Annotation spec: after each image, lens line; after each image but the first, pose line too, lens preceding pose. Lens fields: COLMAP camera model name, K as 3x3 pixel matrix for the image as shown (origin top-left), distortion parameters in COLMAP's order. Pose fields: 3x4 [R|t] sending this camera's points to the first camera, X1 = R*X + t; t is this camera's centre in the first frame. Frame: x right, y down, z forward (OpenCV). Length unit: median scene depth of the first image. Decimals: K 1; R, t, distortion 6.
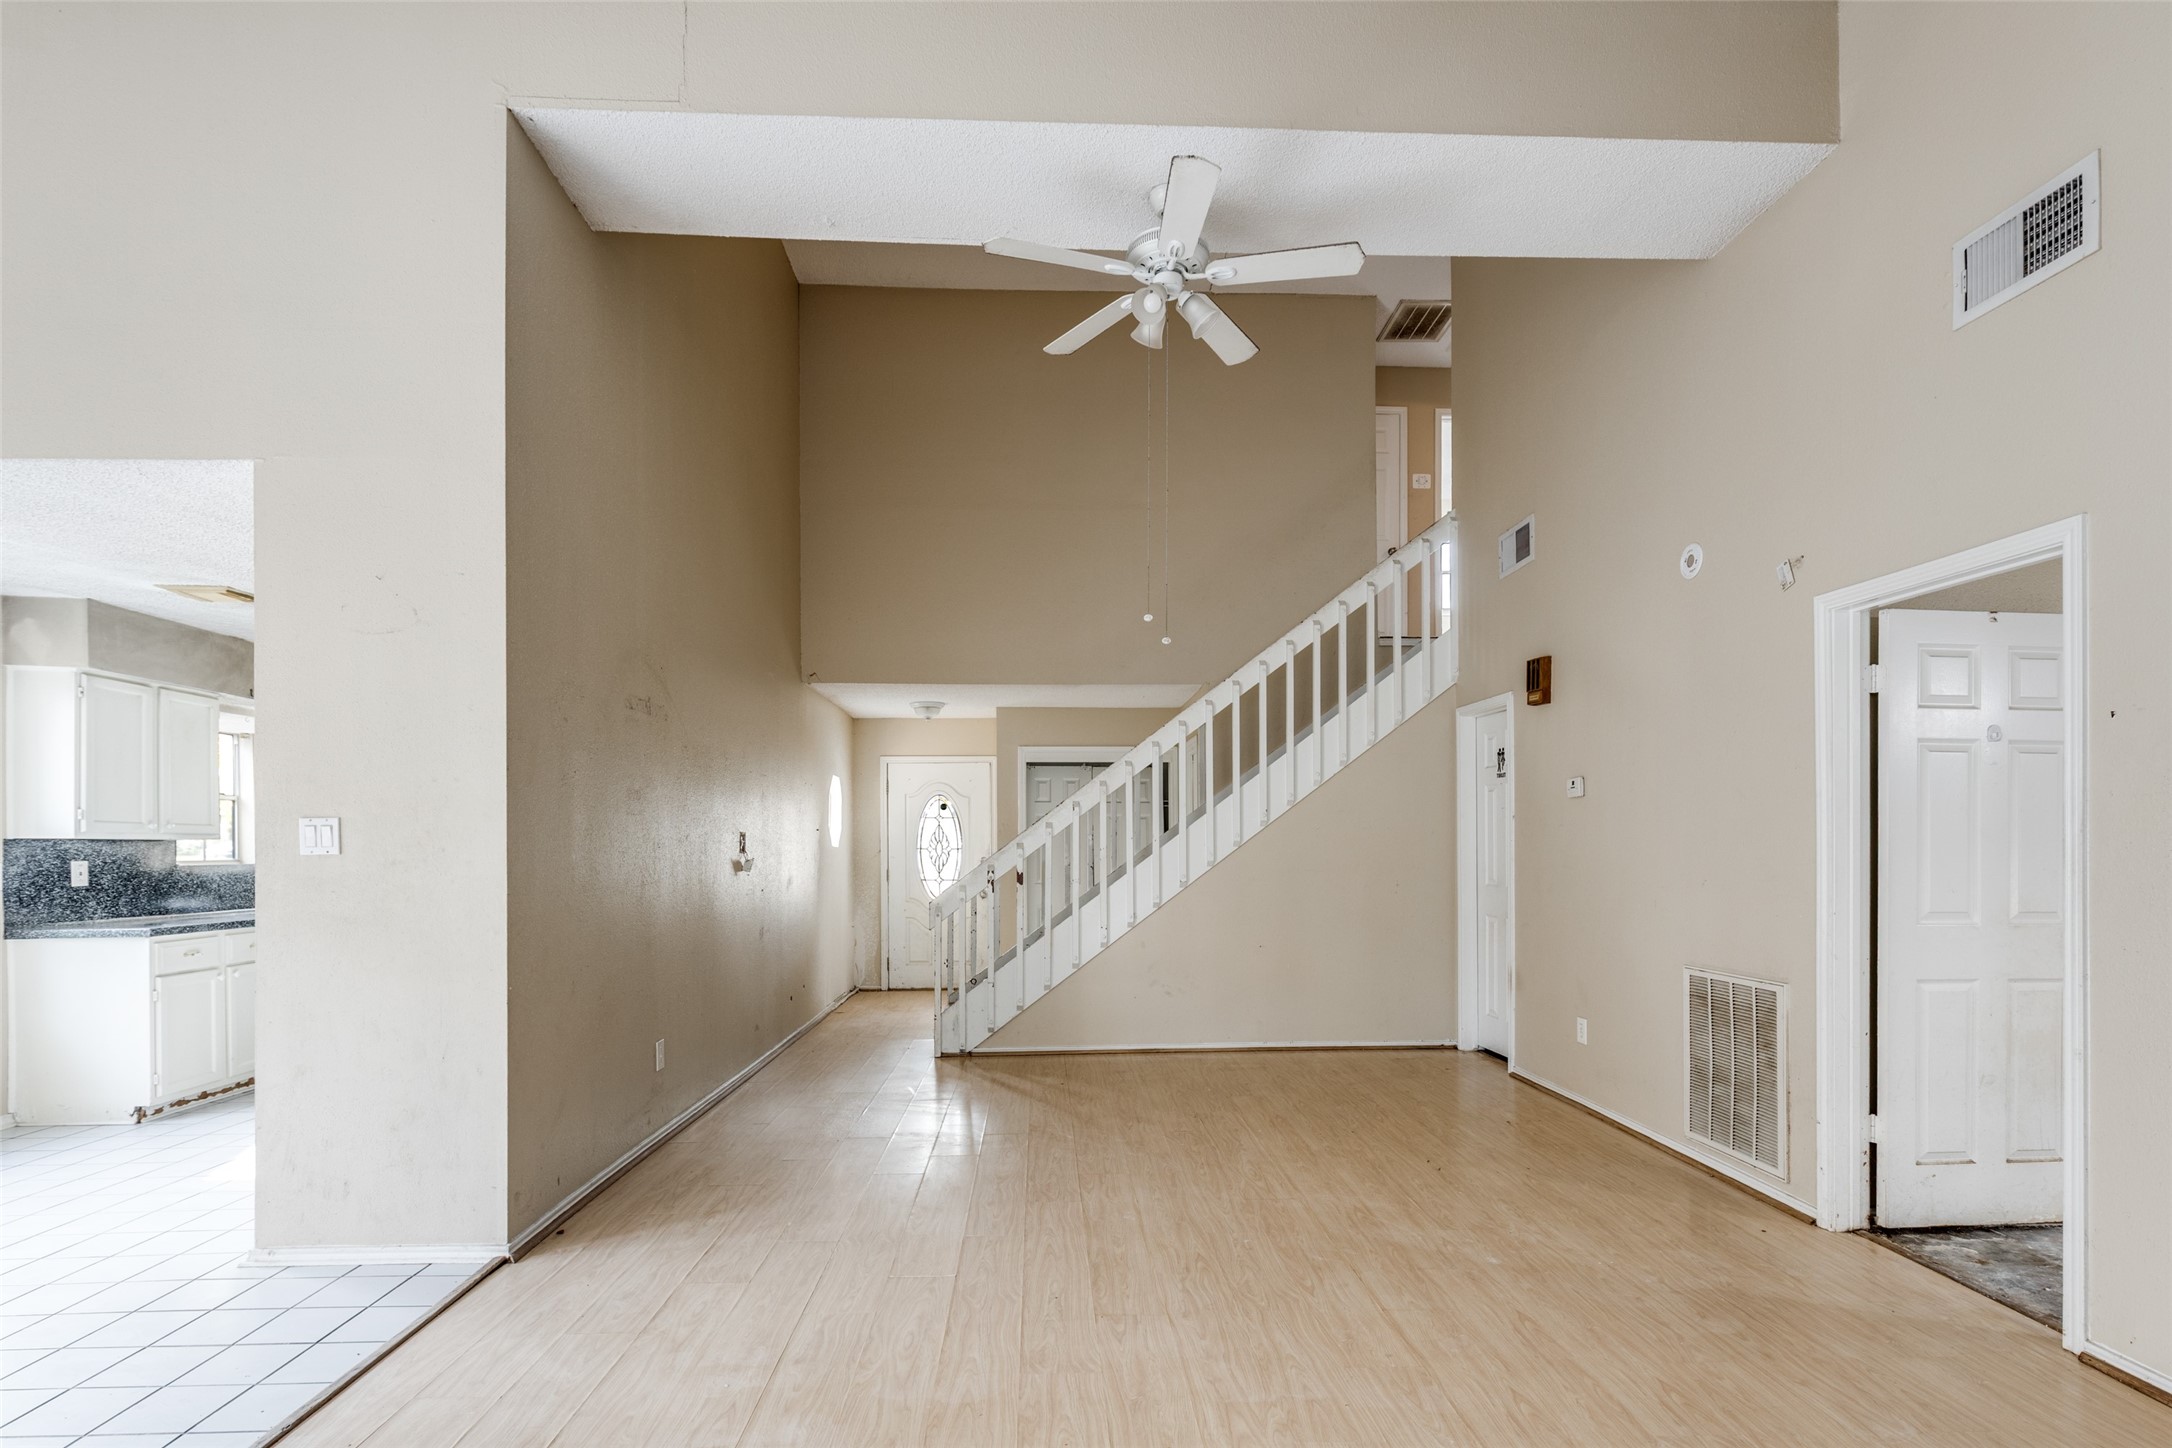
lens RADIAL K [[1023.7, 0, 1083.0], [0, 1023.7, 831.7], [0, 0, 1]] dist [-0.000247, -0.002937]
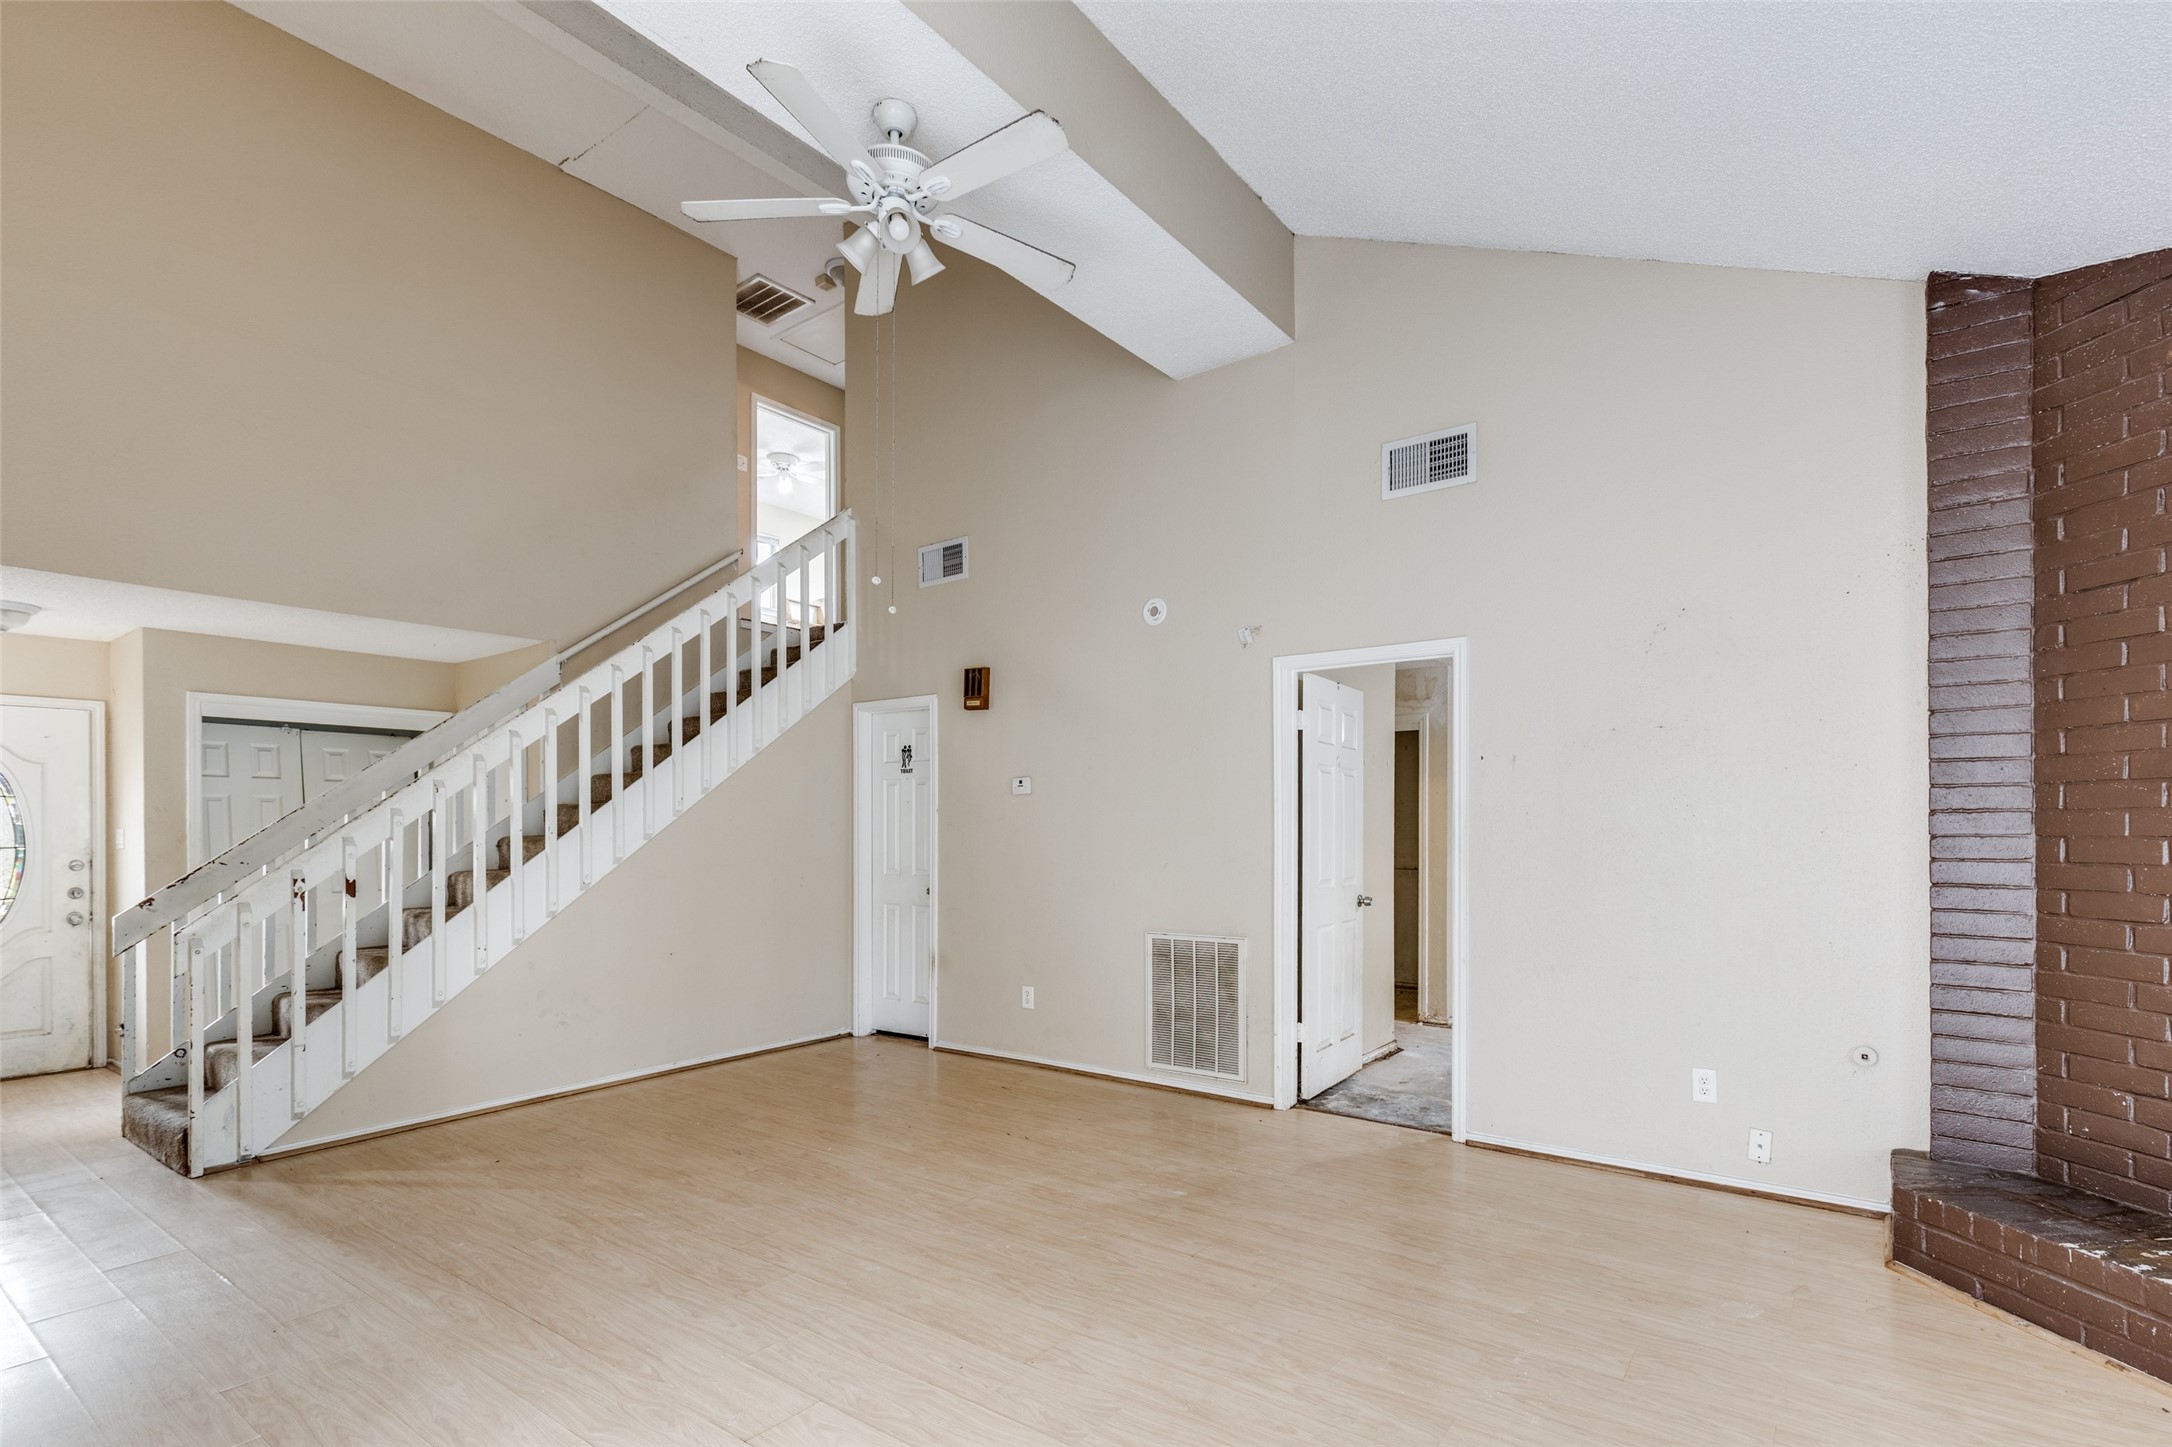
lens RADIAL K [[1023.7, 0, 1097.7], [0, 1023.7, 820.0], [0, 0, 1]] dist [-0.000247, -0.002937]
pose [[0.627655, 0.007292, 0.778457, -0.429683], [-0.005498, 0.999973, -0.004934, 0.000071], [-0.778472, -0.001183, 0.627678, 0.257331]]
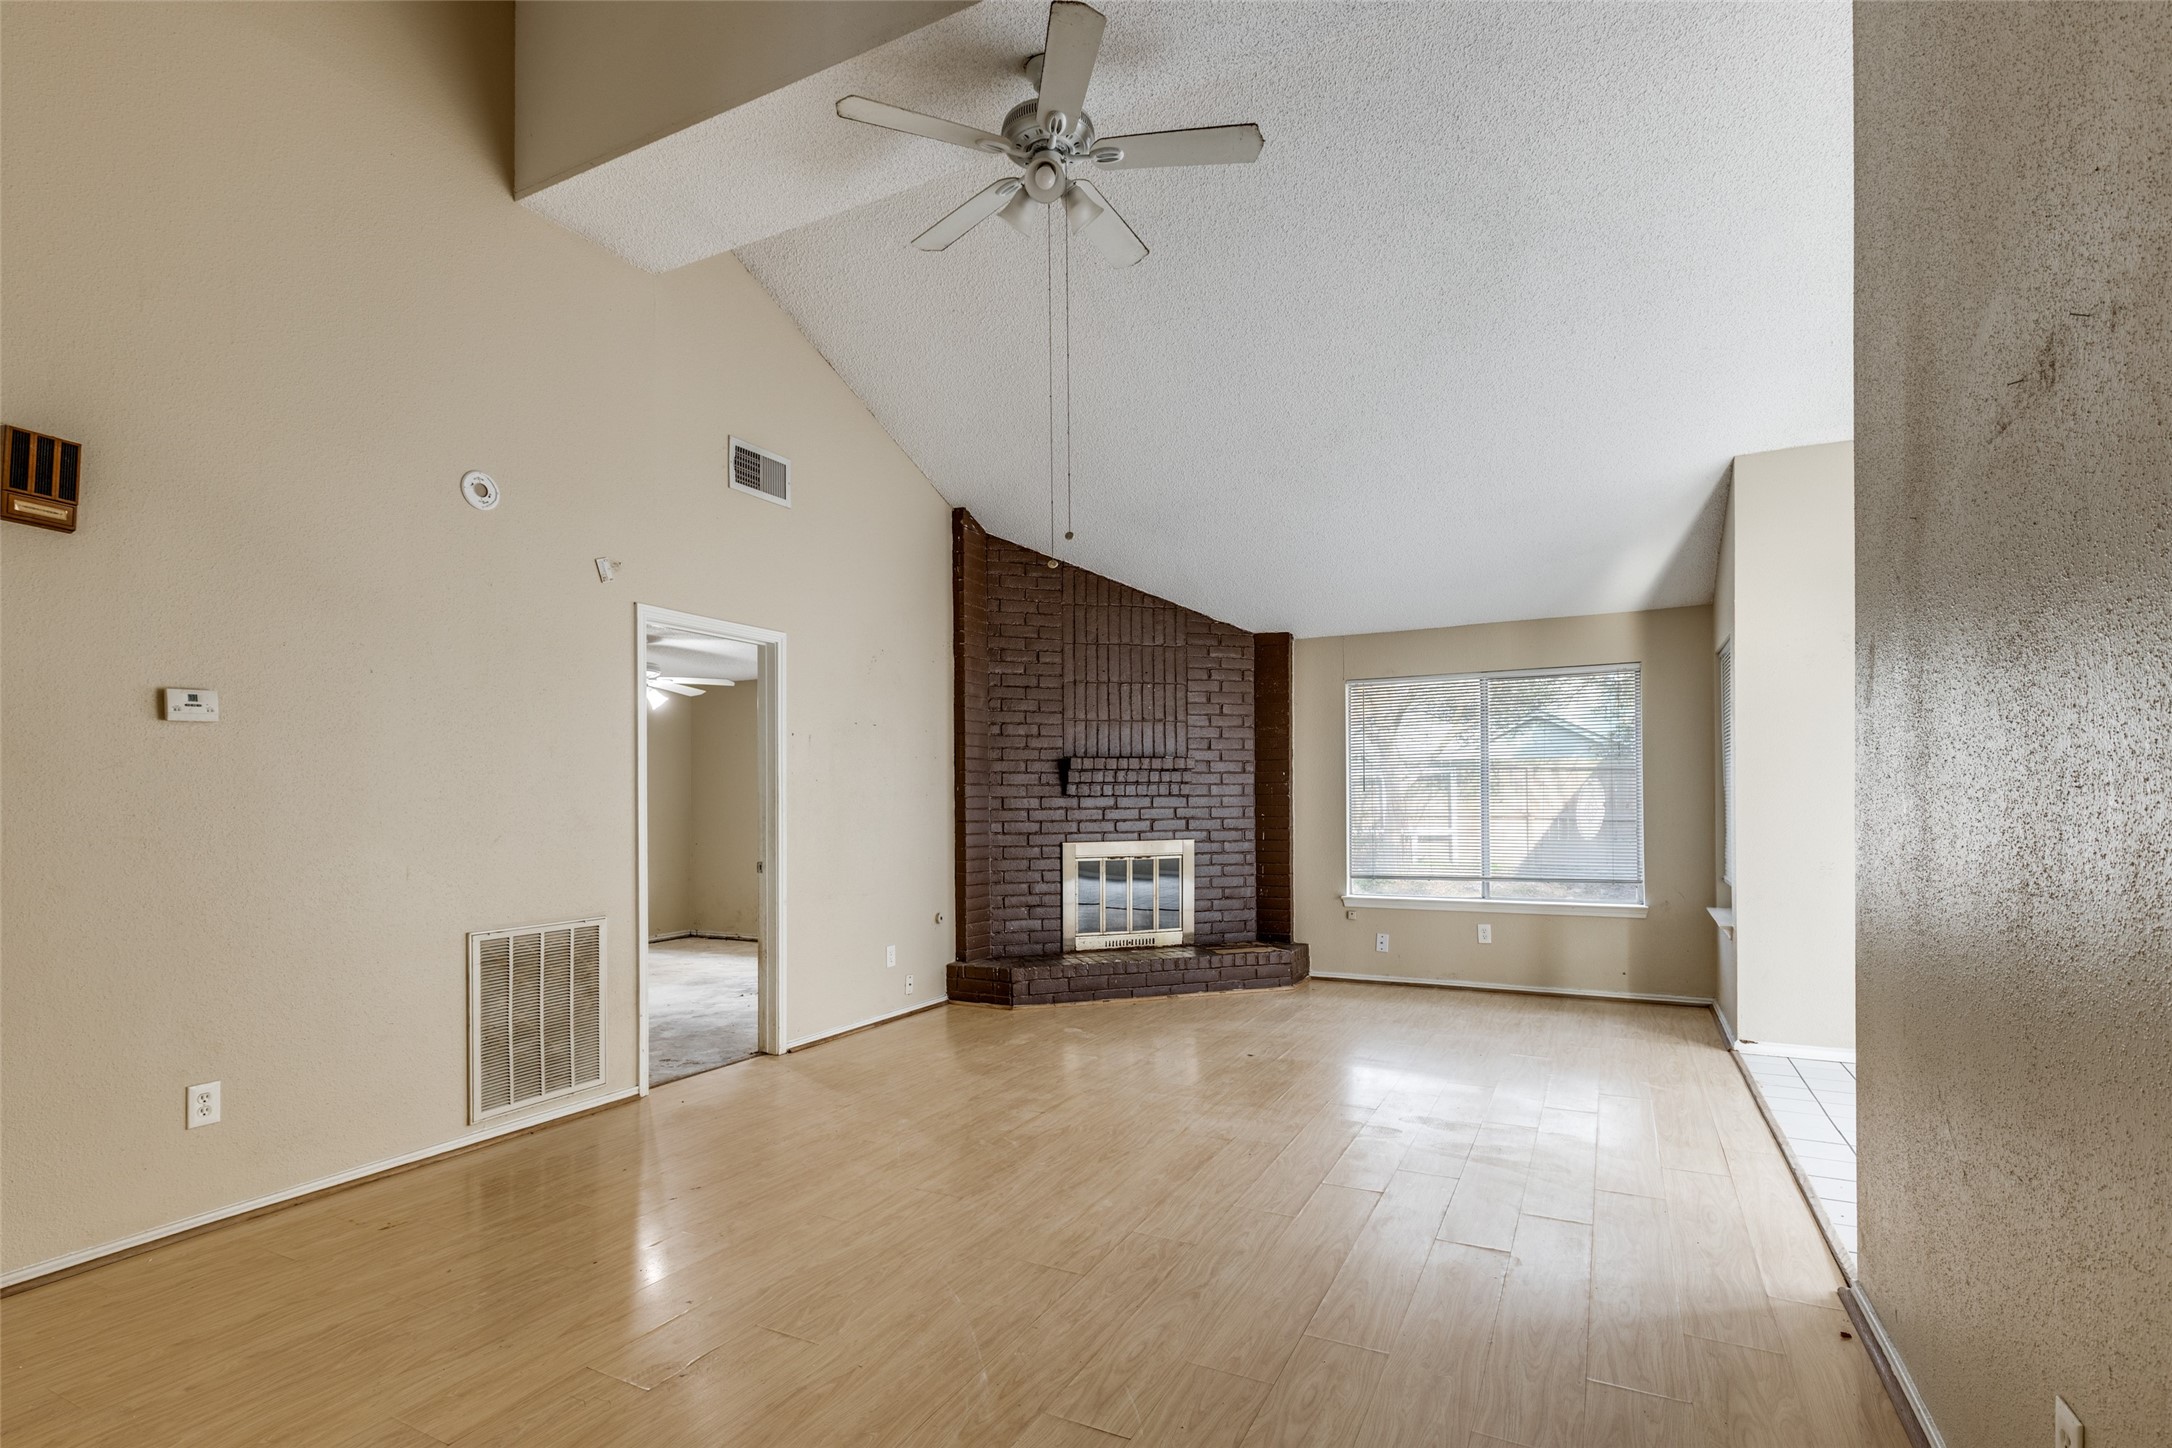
lens RADIAL K [[1023.7, 0, 1088.8], [0, 1023.7, 789.3], [0, 0, 1]] dist [-0.000247, -0.002937]
pose [[-0.869732, 0.010860, 0.493405, -0.329208], [0.002099, 0.999830, -0.018307, 0.021600], [-0.493520, -0.014886, -0.869607, 1.514008]]
